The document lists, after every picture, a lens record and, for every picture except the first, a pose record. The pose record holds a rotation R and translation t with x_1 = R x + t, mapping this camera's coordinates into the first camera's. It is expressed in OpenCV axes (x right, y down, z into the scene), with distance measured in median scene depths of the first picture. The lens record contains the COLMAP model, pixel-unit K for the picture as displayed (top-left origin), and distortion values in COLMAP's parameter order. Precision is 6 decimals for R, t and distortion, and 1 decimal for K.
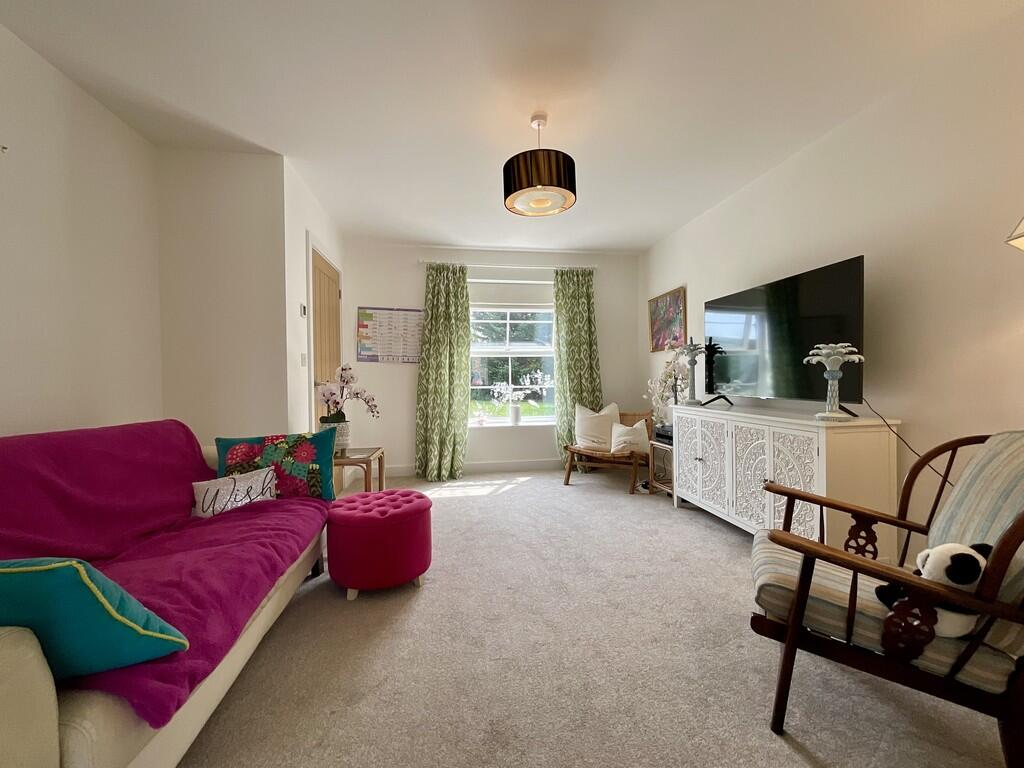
lens RADIAL K [[417.7, 0, 512.0], [0, 417.7, 384.0], [0, 0, 1]] dist [-0.001804, -0.000536]
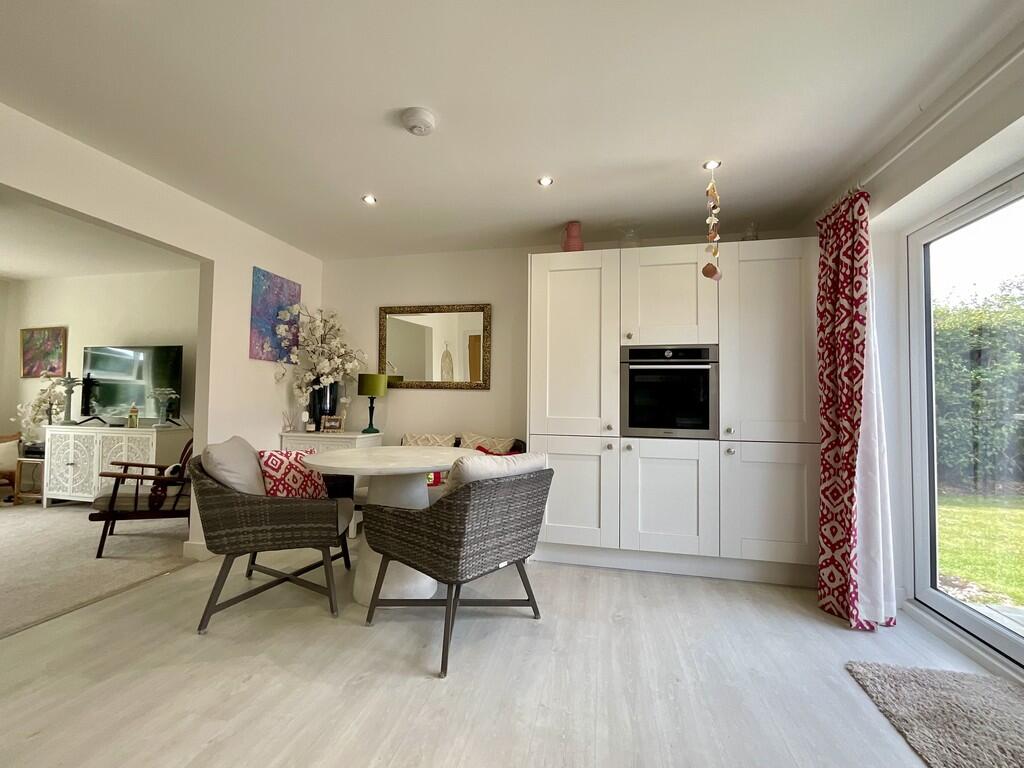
lens RADIAL K [[417.7, 0, 512.0], [0, 417.7, 384.0], [0, 0, 1]] dist [-0.001804, -0.000536]
pose [[0.359036, 0.049811, 0.931994, -0.276671], [0.000224, 0.998570, -0.053455, -0.005912], [-0.933324, 0.019401, 0.358511, -0.735623]]
